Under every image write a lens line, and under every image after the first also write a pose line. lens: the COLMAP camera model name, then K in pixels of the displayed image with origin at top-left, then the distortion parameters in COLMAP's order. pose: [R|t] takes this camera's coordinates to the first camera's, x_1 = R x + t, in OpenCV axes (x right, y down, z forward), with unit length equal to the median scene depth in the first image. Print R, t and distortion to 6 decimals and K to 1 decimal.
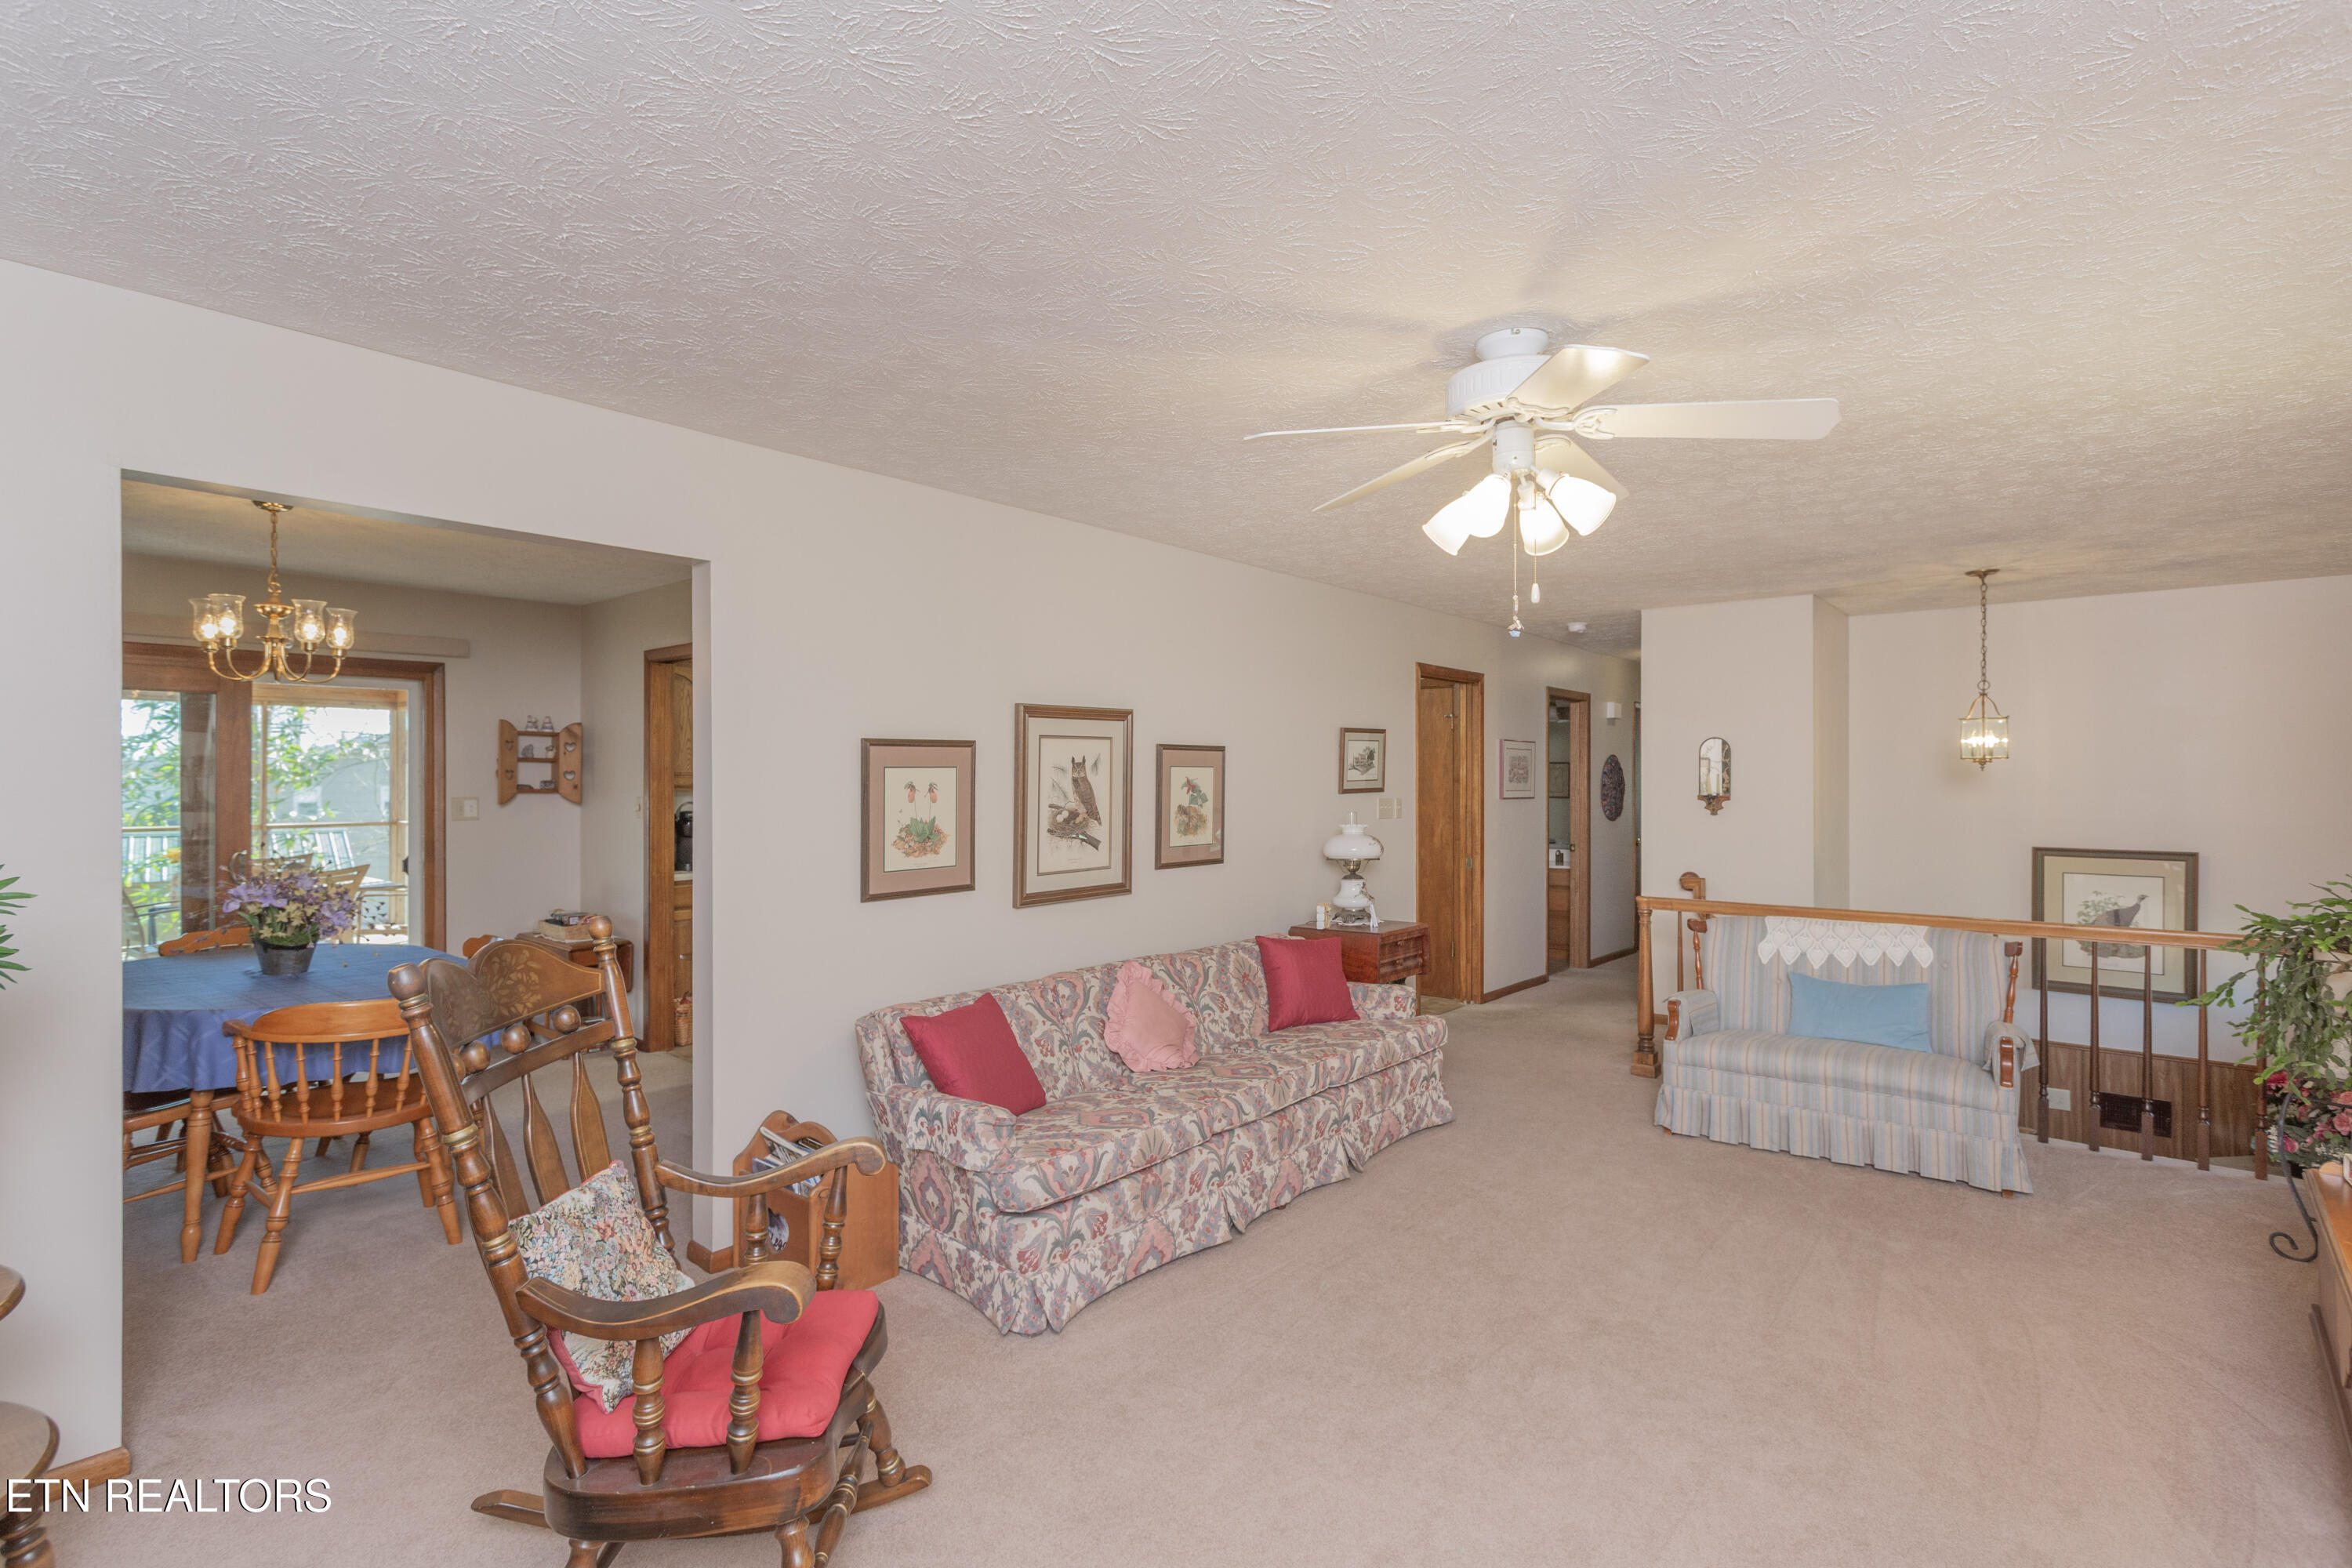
lens RADIAL K [[1117.8, 0, 1174.3], [0, 1117.8, 776.9], [0, 0, 1]] dist [0.000317, -0.000500]
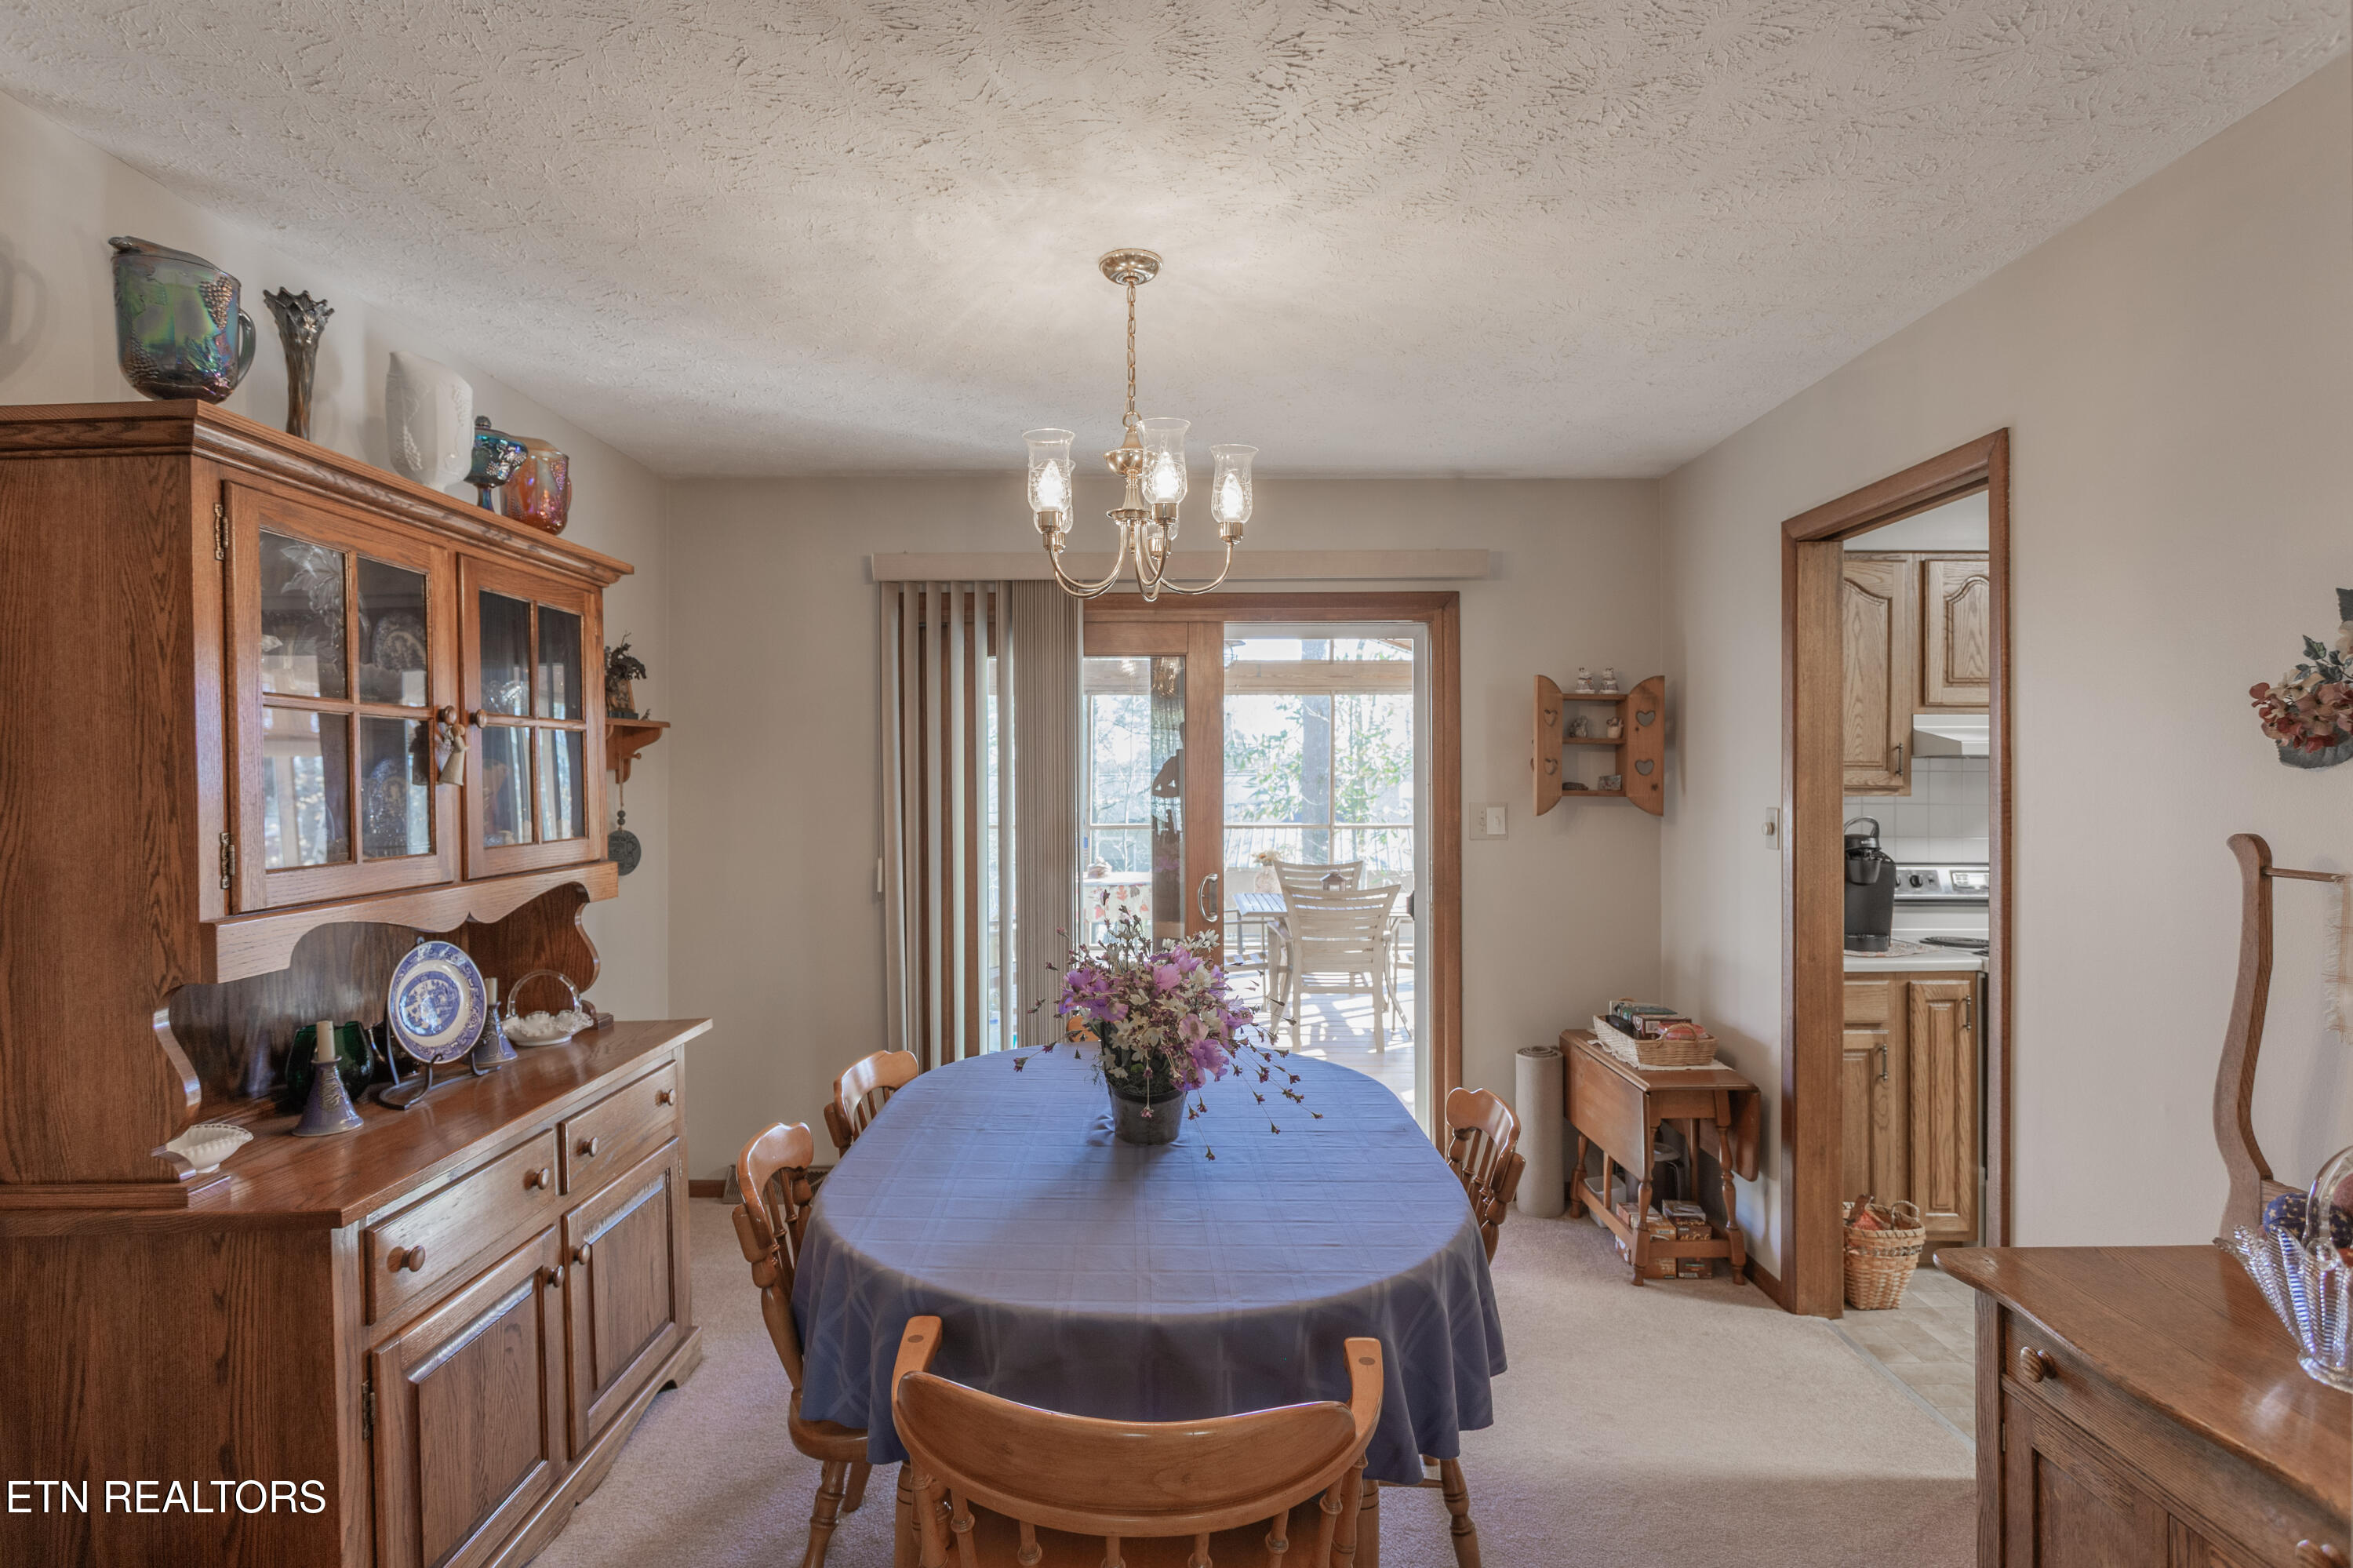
lens RADIAL K [[1232.0, 0, 1168.5], [0, 1232.0, 797.8], [0, 0, 1]] dist [0.003232, 0.000449]
pose [[0.656506, 0.009885, -0.754256, -0.229071], [0.007176, 0.999787, 0.019349, 0.000018], [0.754287, -0.018115, 0.656295, 0.409143]]
